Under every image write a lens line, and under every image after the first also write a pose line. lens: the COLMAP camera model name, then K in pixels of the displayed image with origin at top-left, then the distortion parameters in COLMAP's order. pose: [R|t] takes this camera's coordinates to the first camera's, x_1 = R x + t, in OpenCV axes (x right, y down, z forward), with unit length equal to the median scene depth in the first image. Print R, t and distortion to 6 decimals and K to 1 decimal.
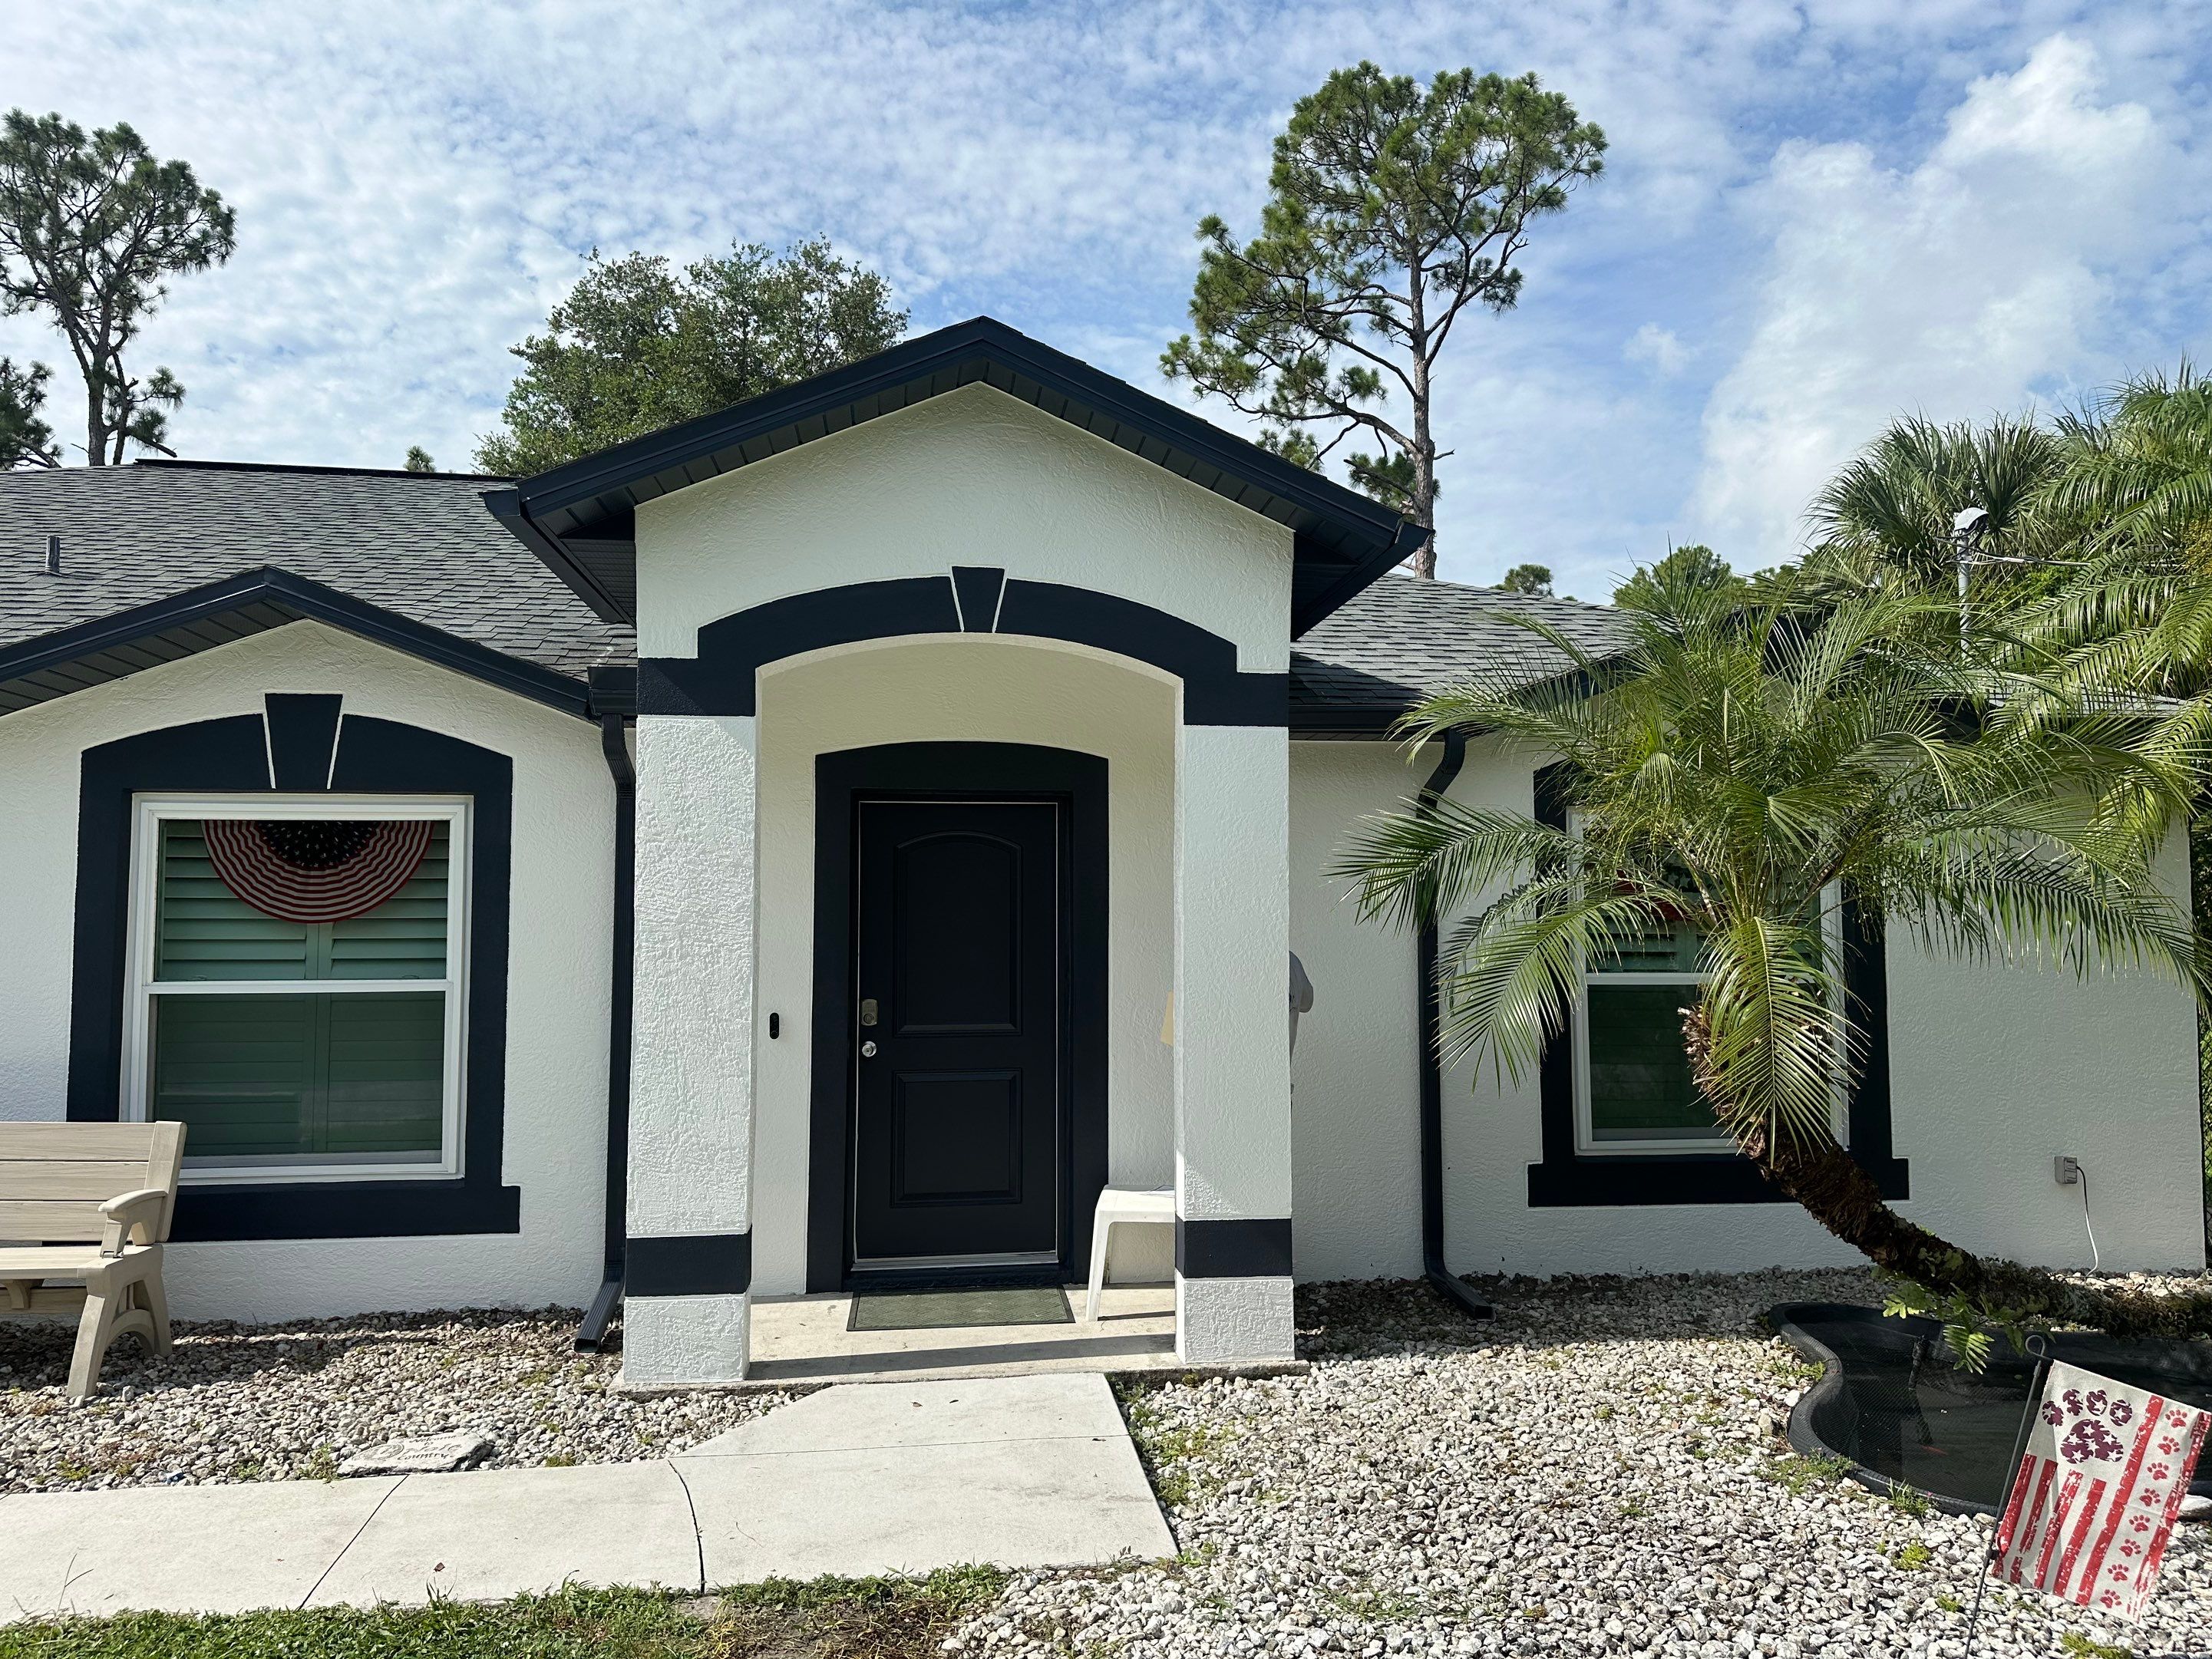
lens RADIAL K [[1629.9, 0, 1106.0], [0, 1629.9, 829.5], [0, 0, 1]] dist [0.002251, -0.028956]
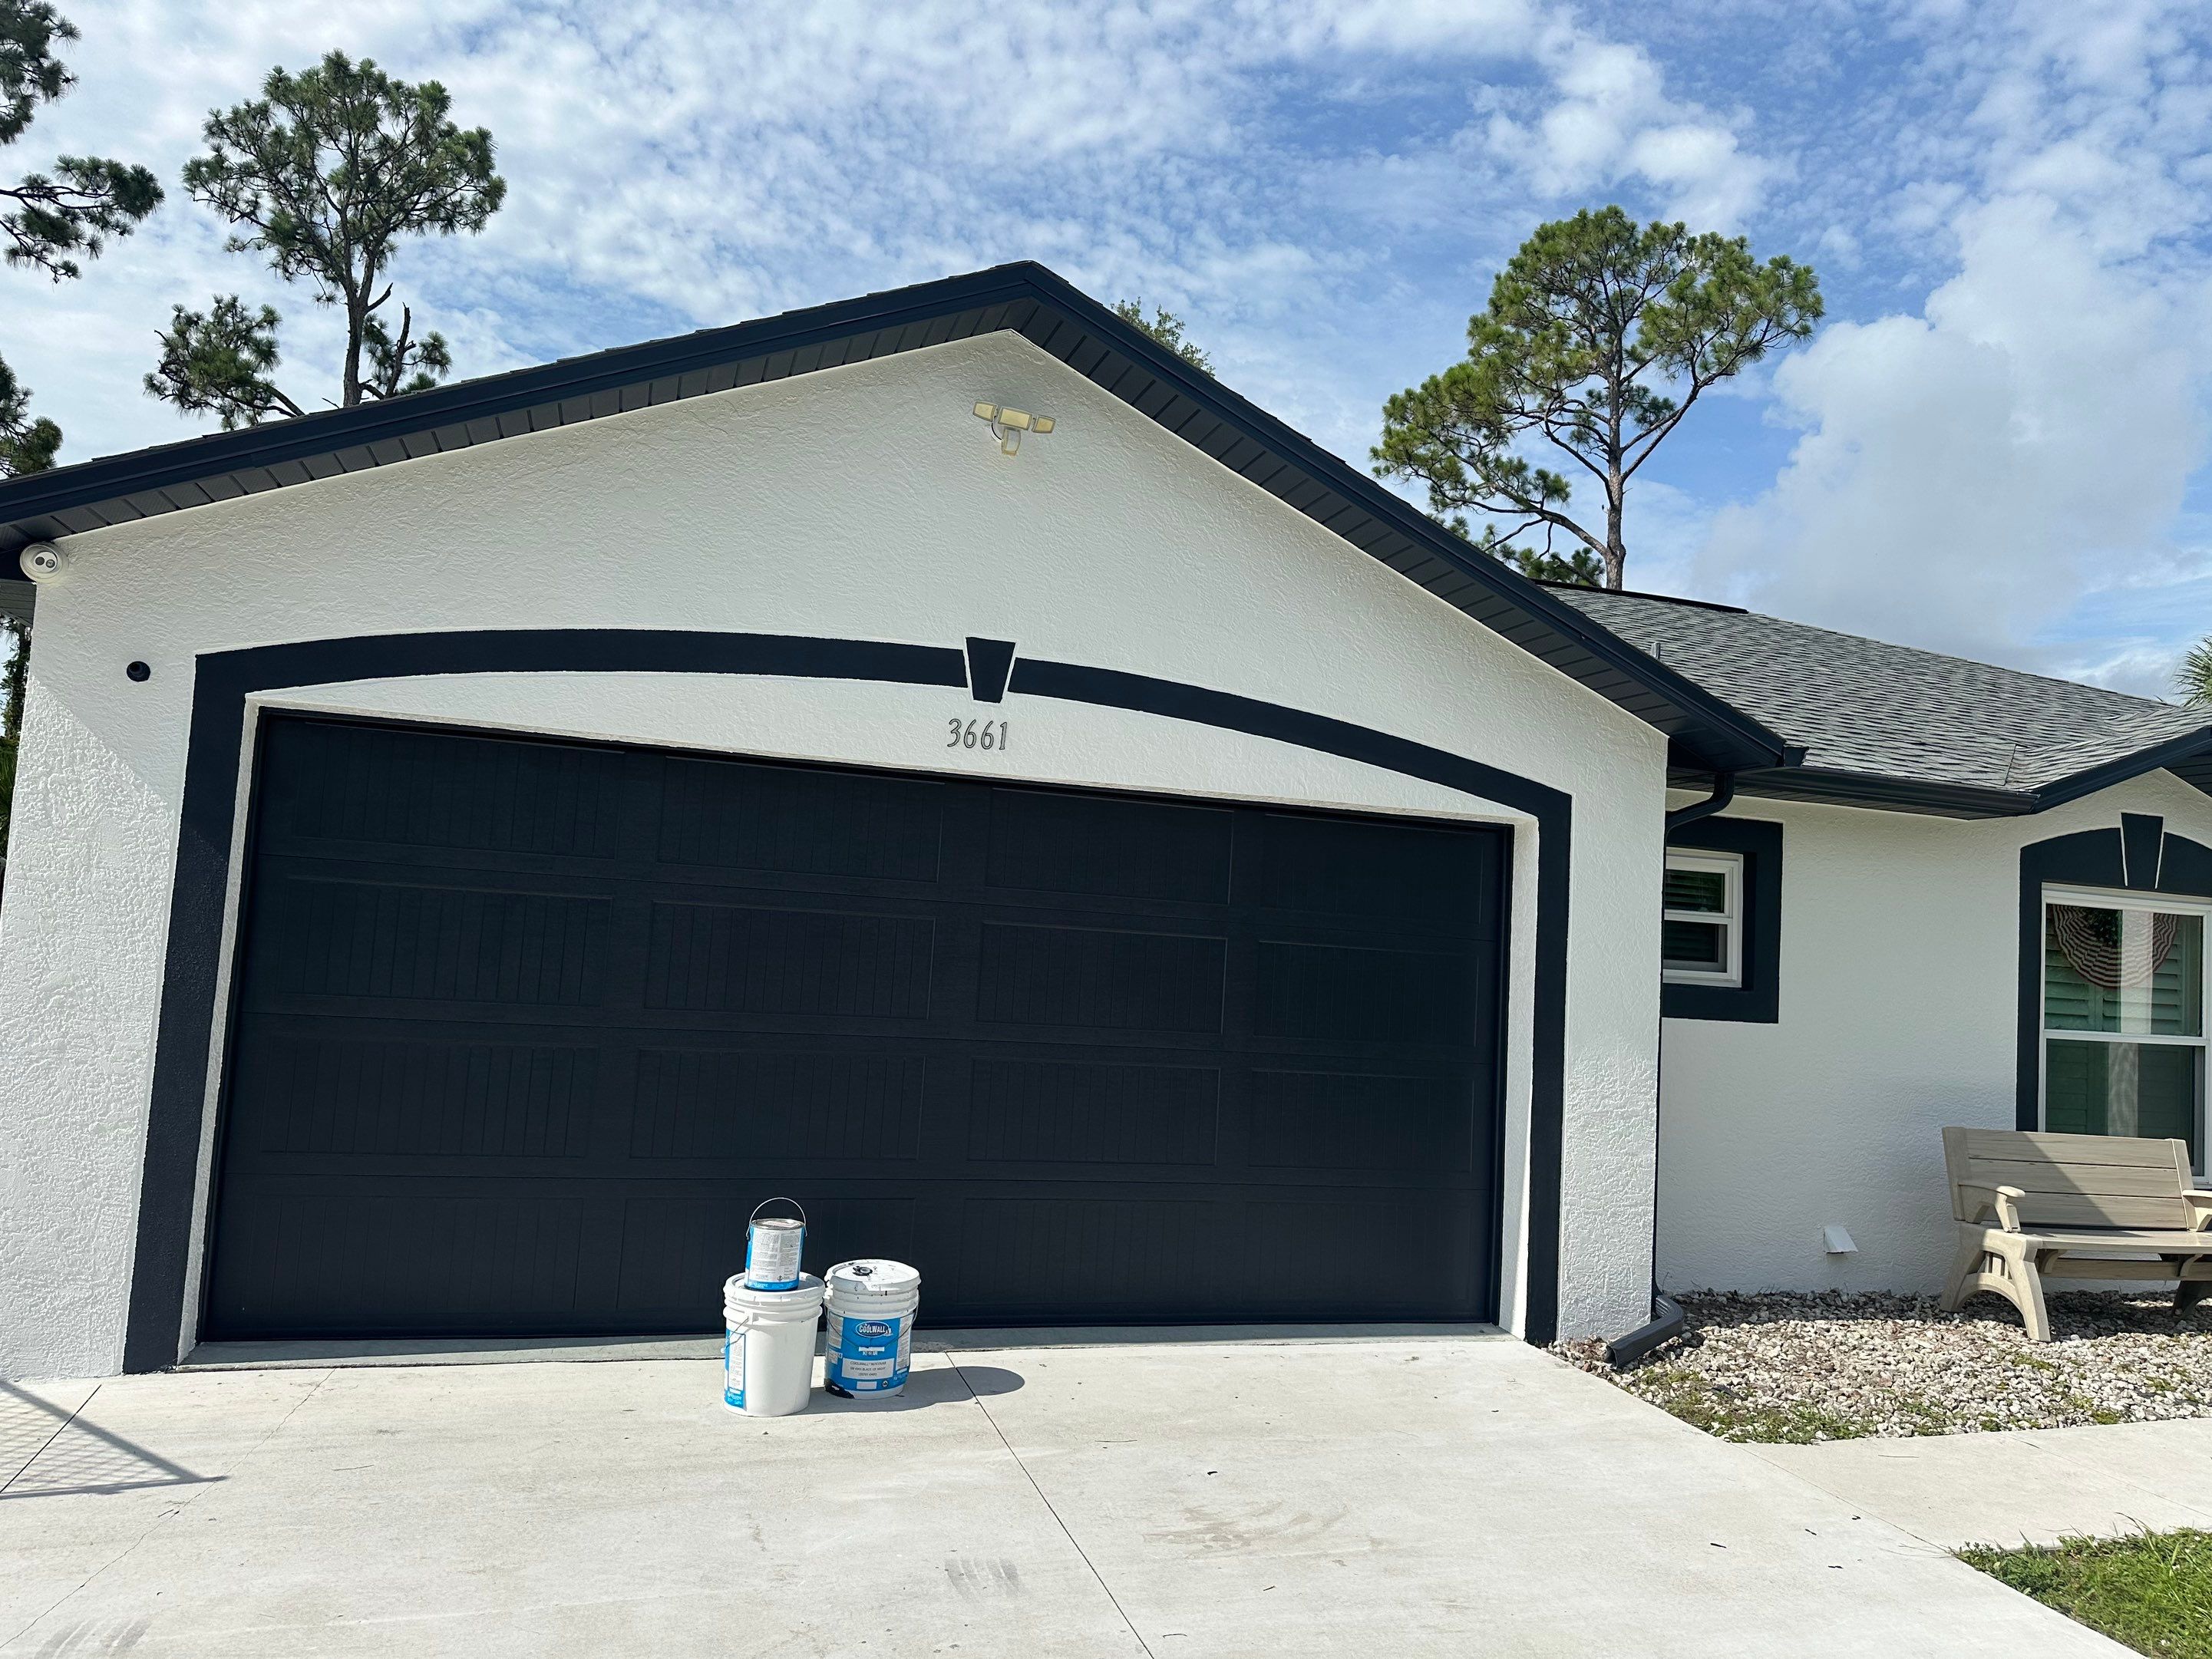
lens RADIAL K [[1629.9, 0, 1106.0], [0, 1629.9, 829.5], [0, 0, 1]] dist [0.002251, -0.028956]
pose [[0.978955, 0.071876, 0.190998, -0.348649], [-0.069259, 0.997391, -0.020353, 0.002954], [-0.191963, 0.006696, 0.981379, -0.028297]]
